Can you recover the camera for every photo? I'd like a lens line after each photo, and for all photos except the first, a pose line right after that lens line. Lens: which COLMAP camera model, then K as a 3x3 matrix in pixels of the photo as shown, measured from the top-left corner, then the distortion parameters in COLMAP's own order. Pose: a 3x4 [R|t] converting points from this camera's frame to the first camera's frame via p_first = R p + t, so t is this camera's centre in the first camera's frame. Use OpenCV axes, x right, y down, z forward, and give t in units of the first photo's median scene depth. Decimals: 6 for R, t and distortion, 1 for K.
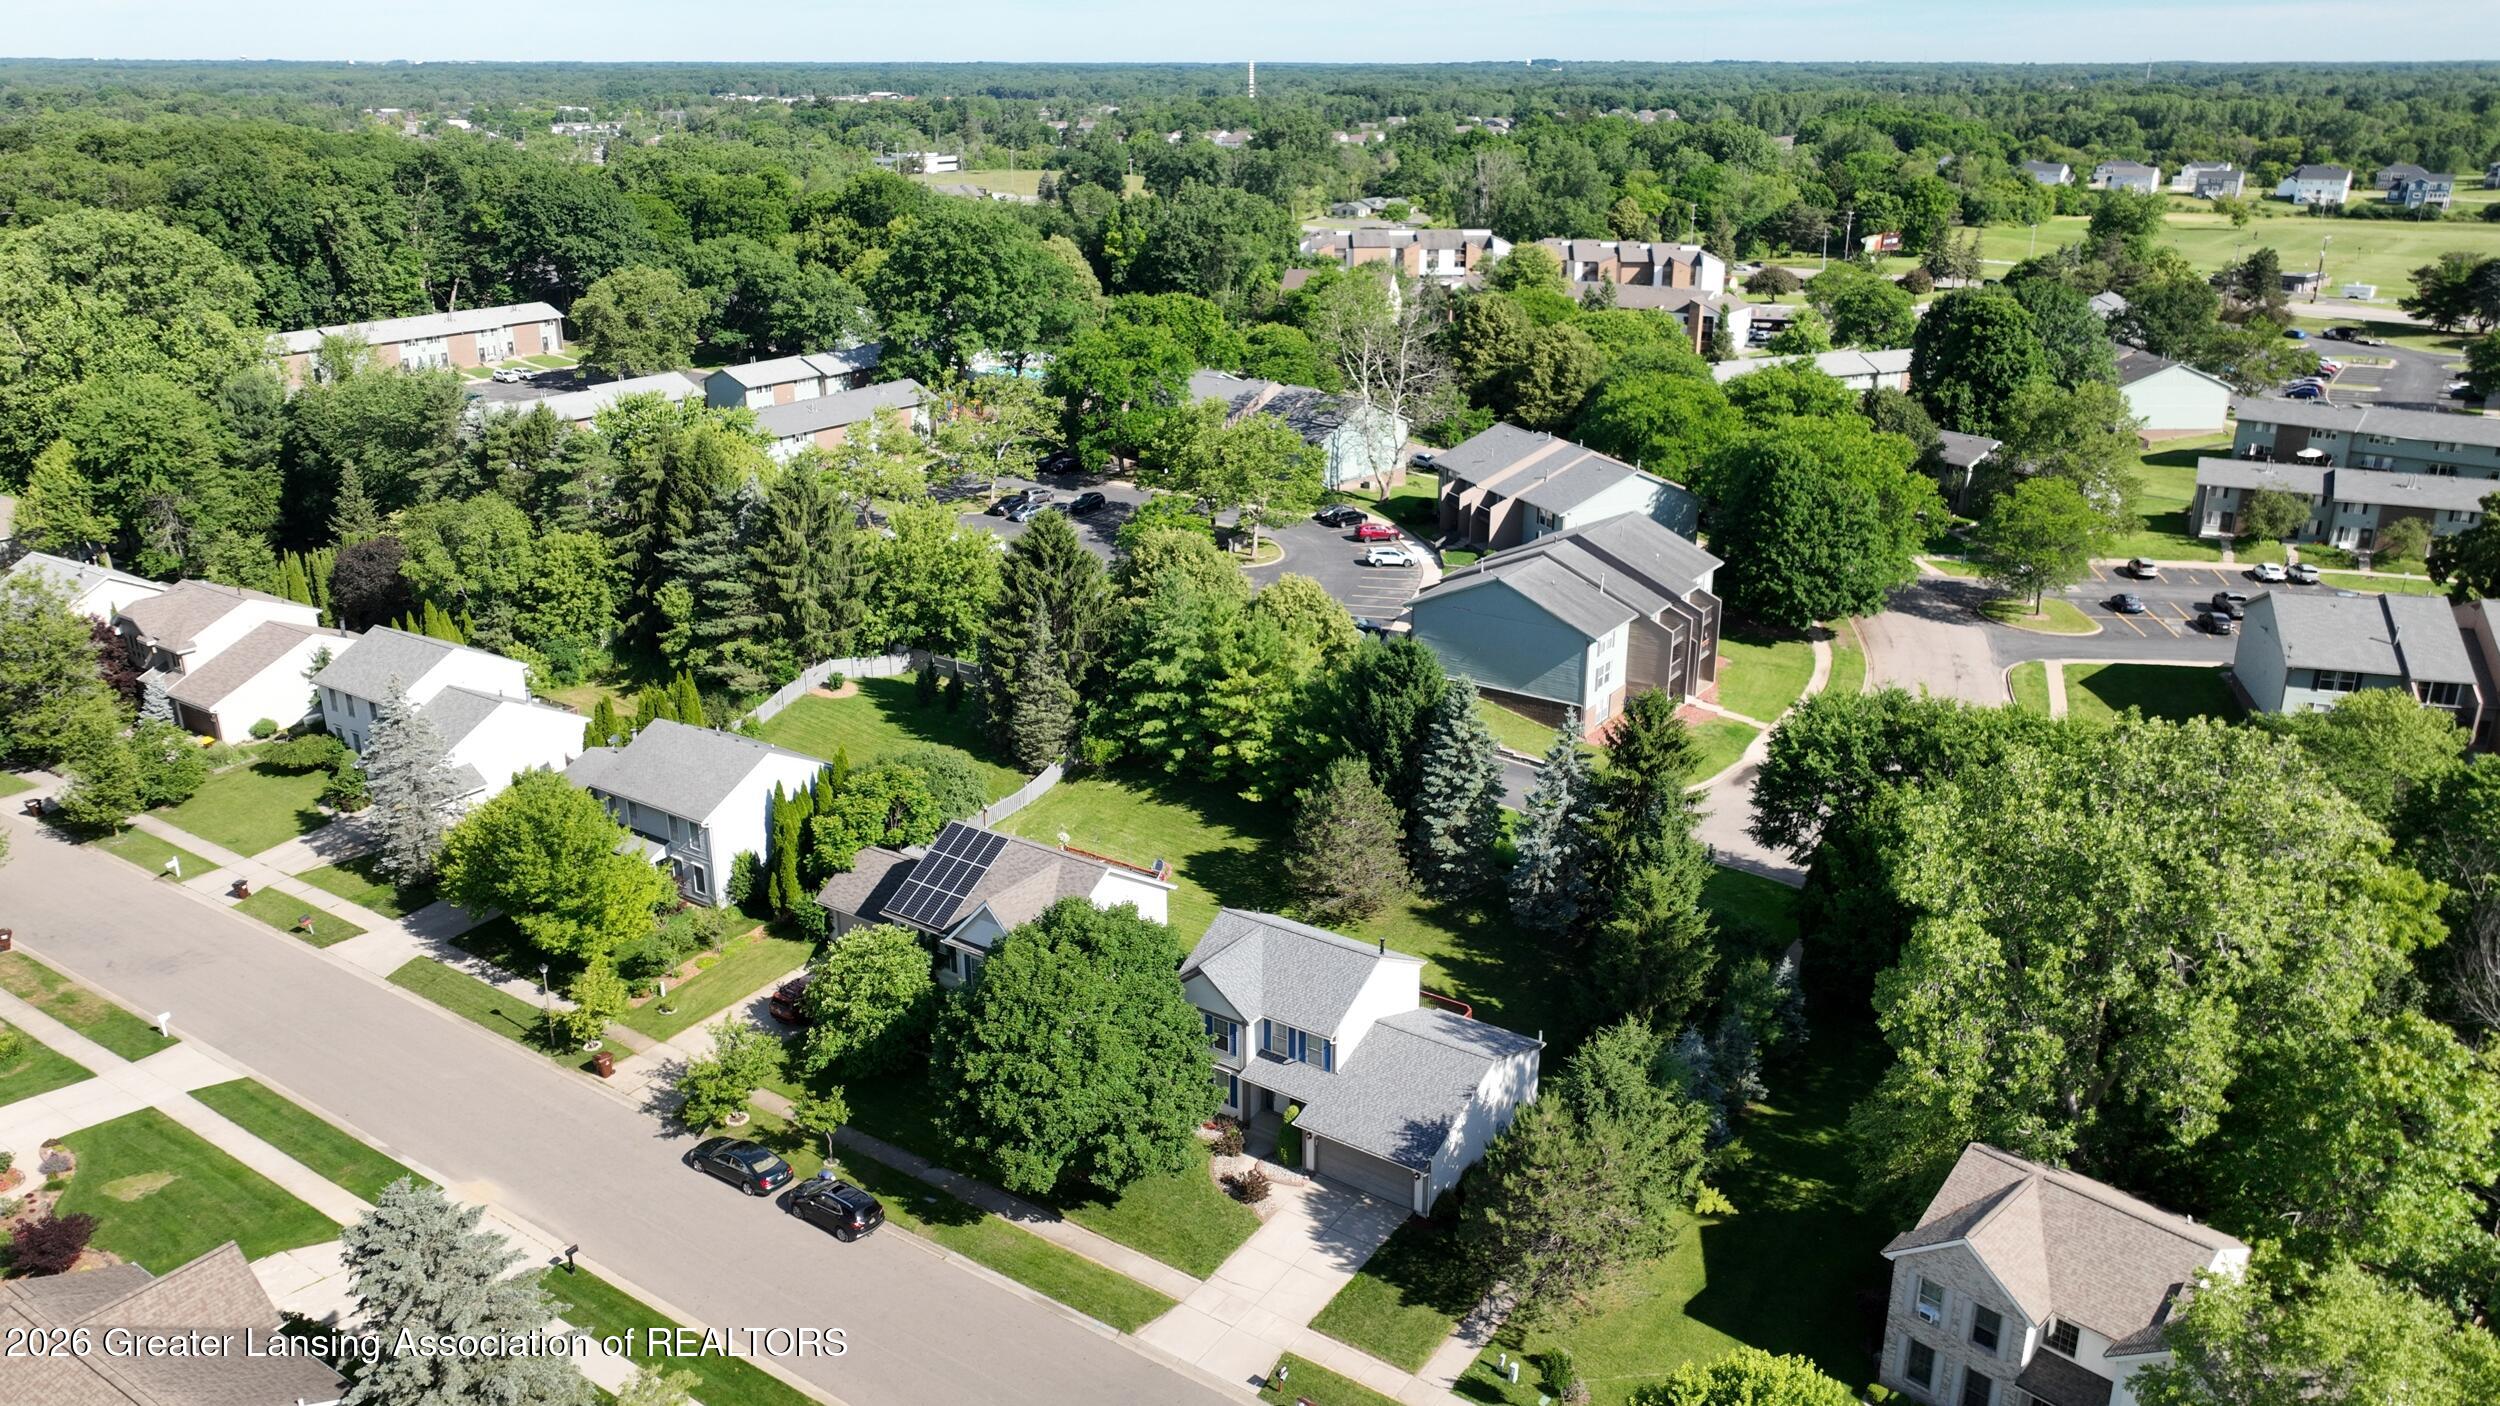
lens RADIAL K [[1793.6, 0, 1258.8], [0, 1793.6, 696.8], [0, 0, 1]] dist [0.004546, 0.005081]
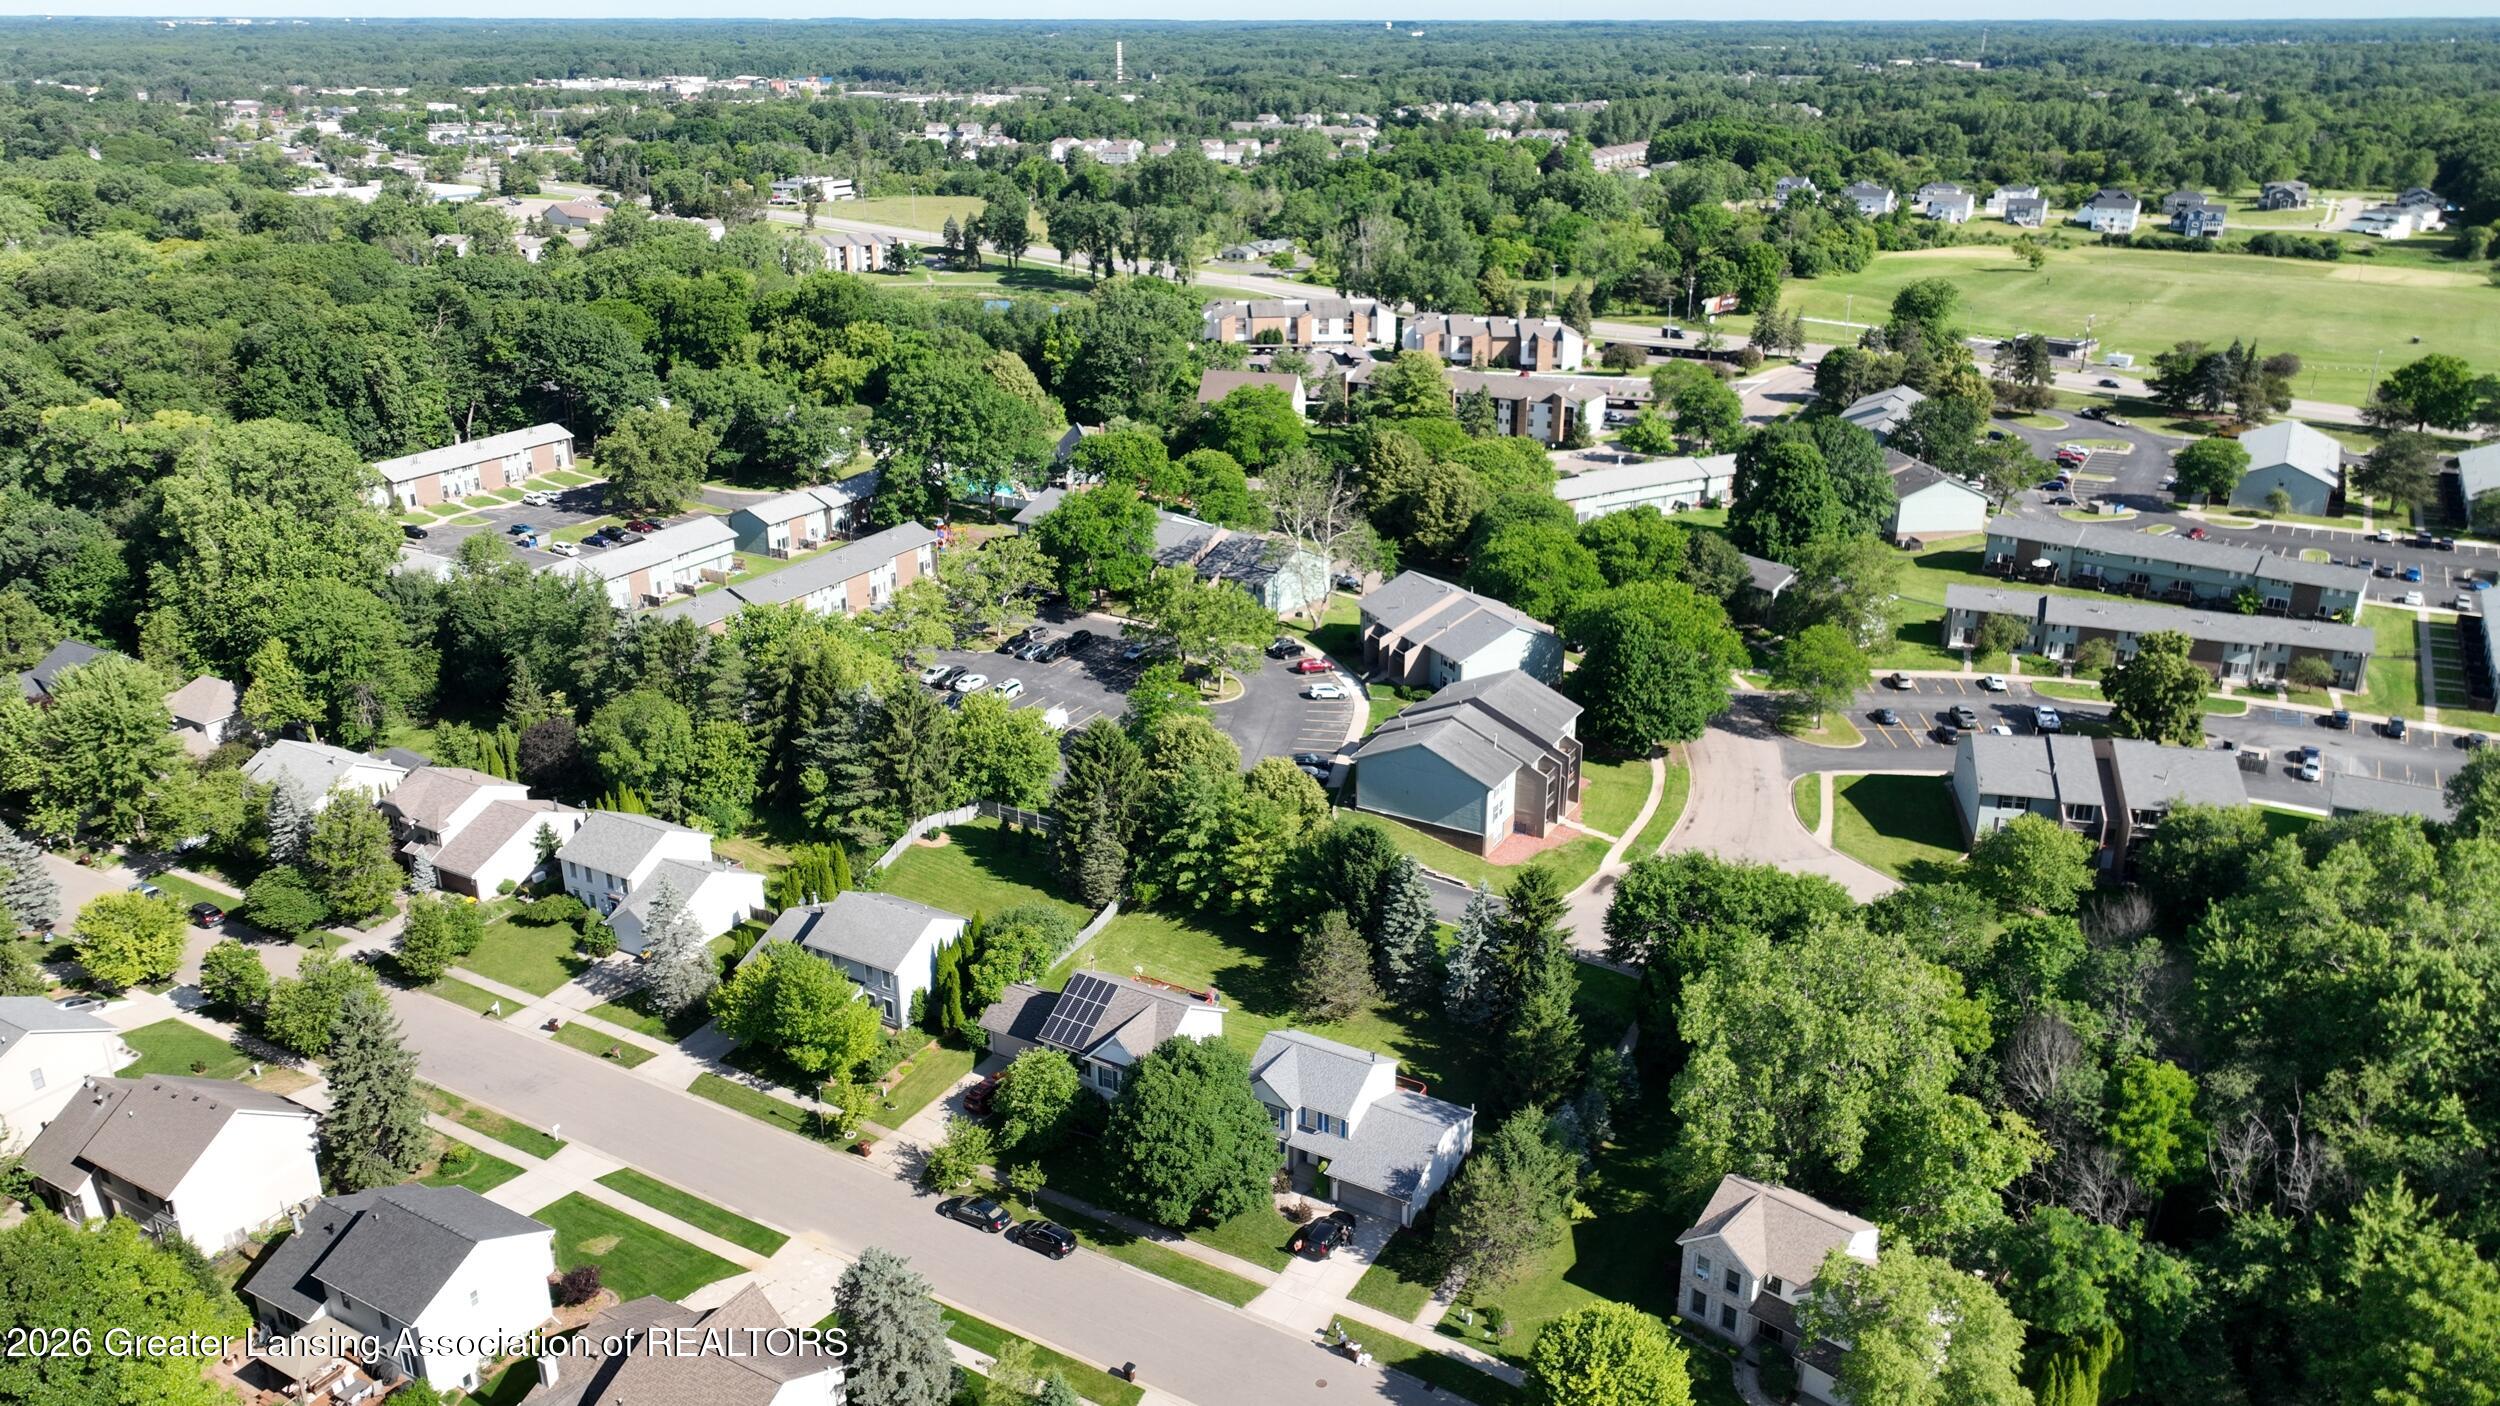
lens RADIAL K [[1793.6, 0, 1255.8], [0, 1793.6, 693.8], [0, 0, 1]] dist [0.004546, 0.005081]
pose [[0.997388, -0.026692, 0.067113, -0.091391], [0.025332, 0.999458, 0.021033, -0.149710], [-0.067638, -0.019278, 0.997524, -0.391559]]
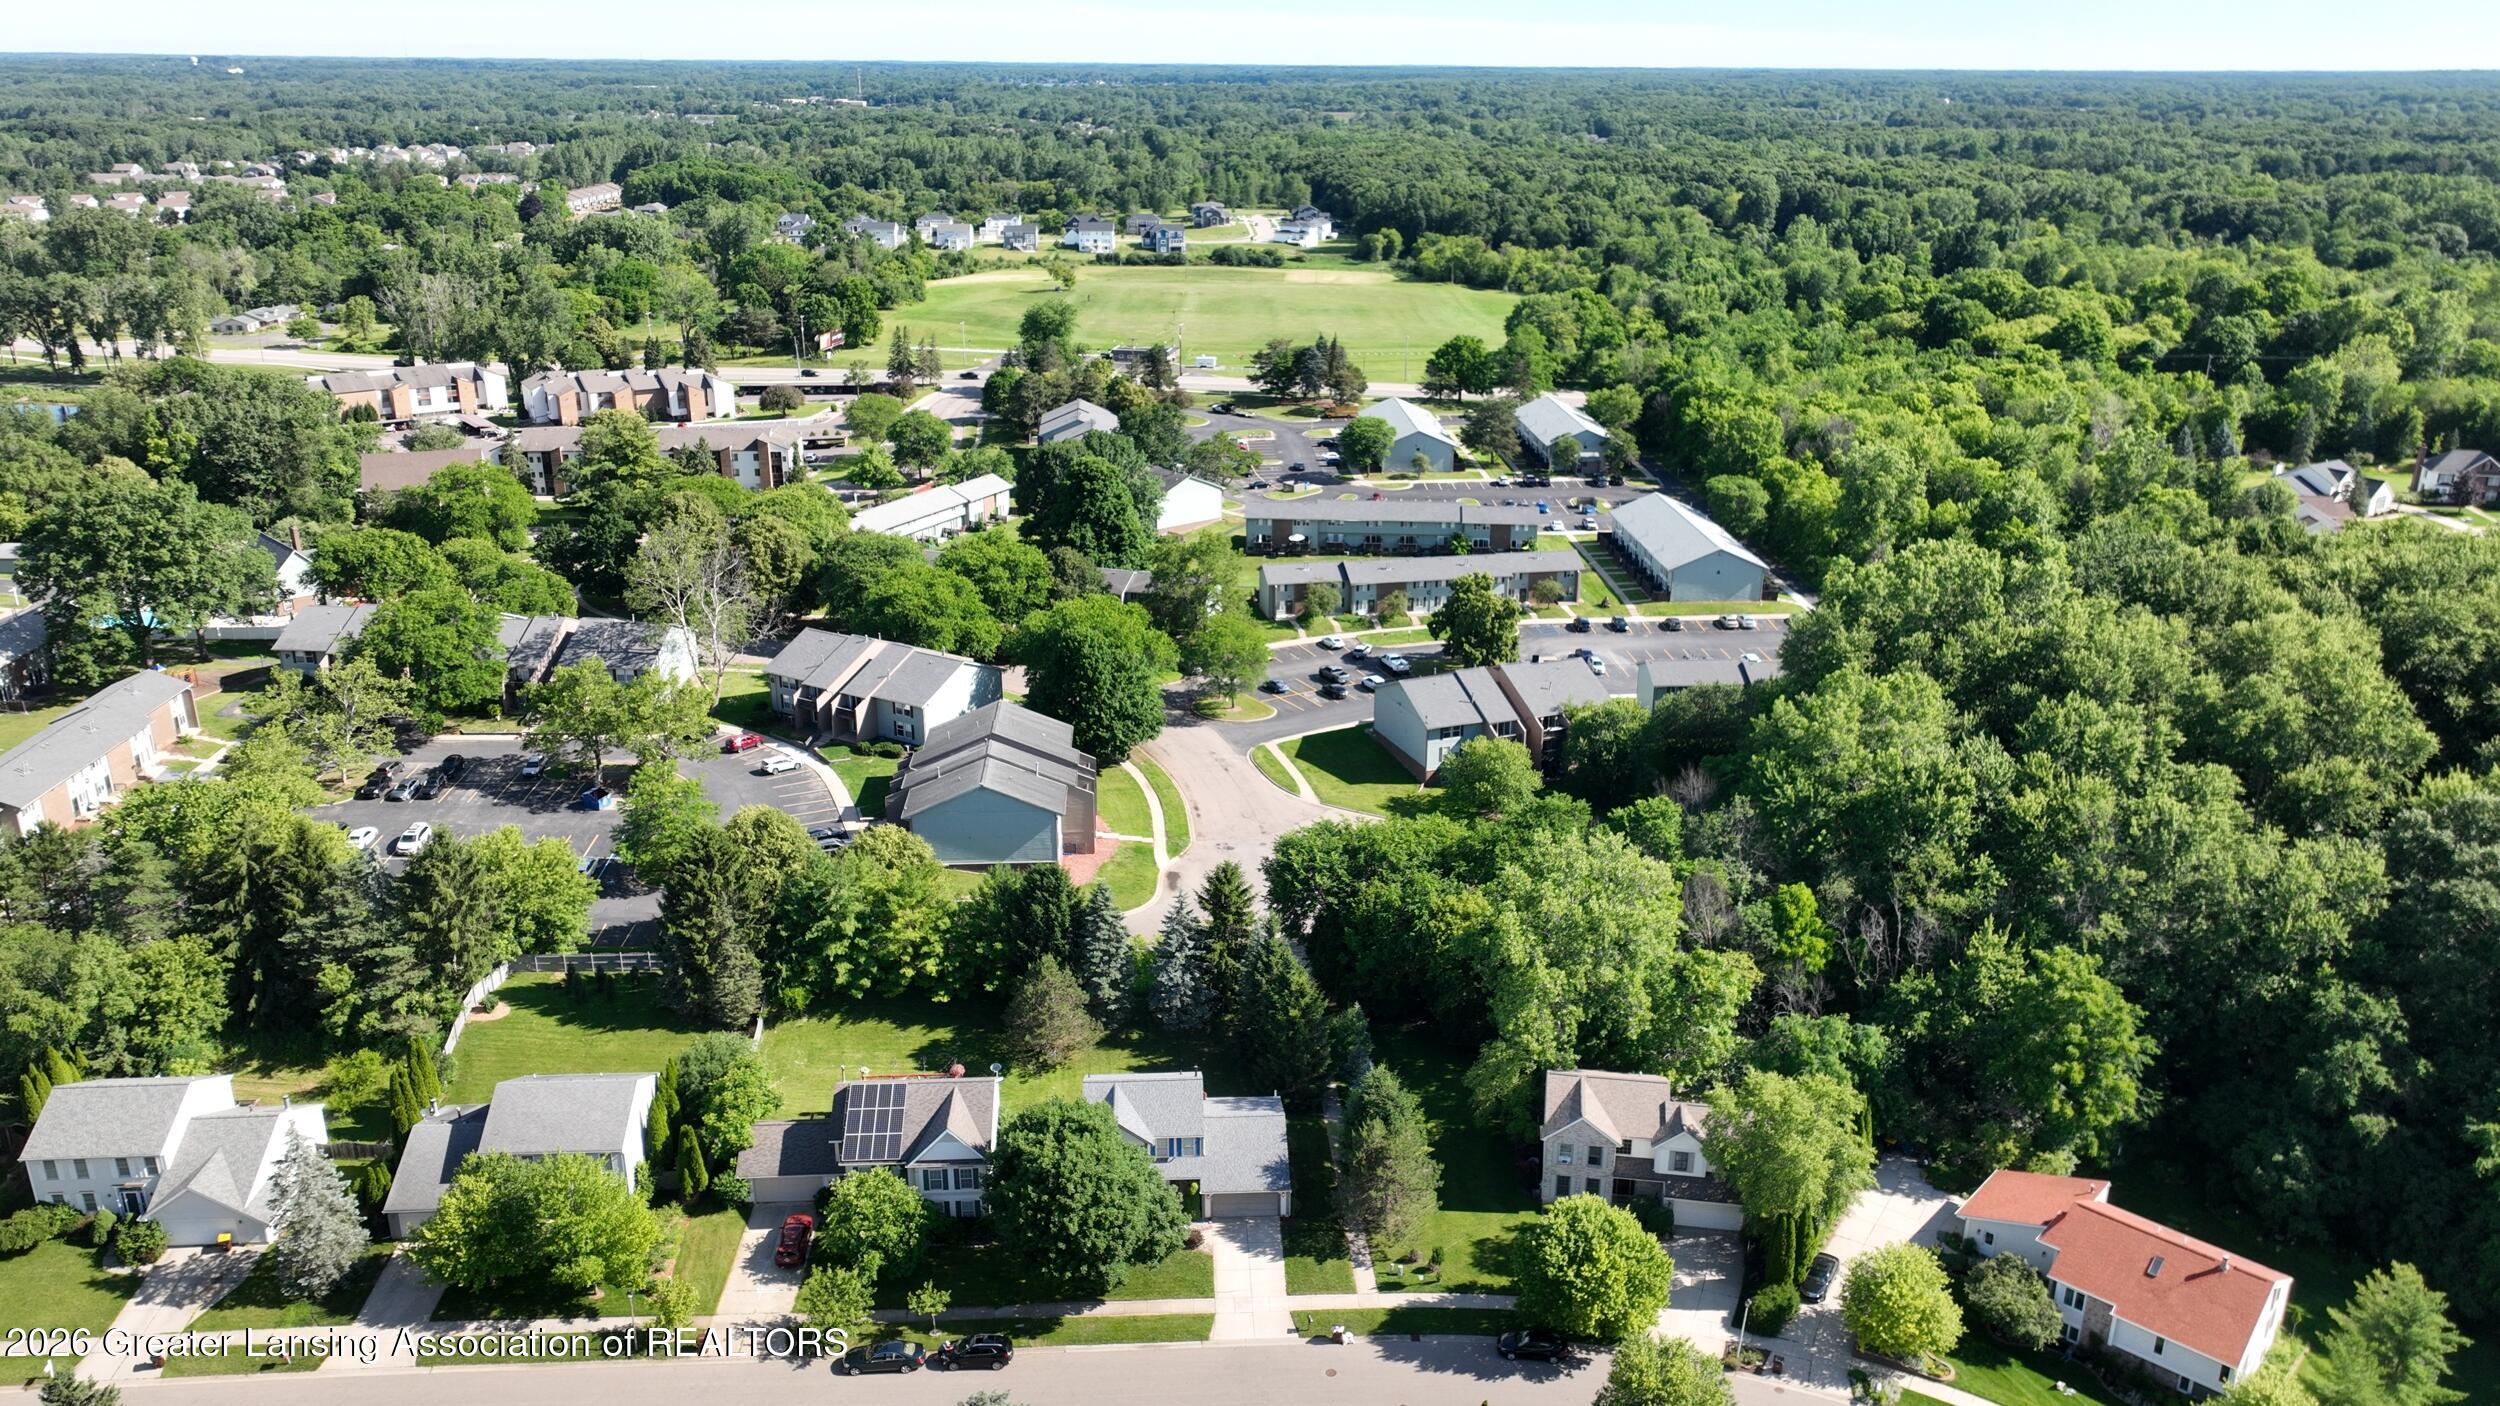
lens RADIAL K [[1792.4, 0, 1255.3], [0, 1792.4, 719.4], [0, 0, 1]] dist [0.005839, 0.004283]
pose [[0.793877, -0.206288, 0.572018, -0.516398], [0.198156, 0.977112, 0.077366, -0.197255], [-0.574886, 0.051930, 0.816584, -0.253561]]
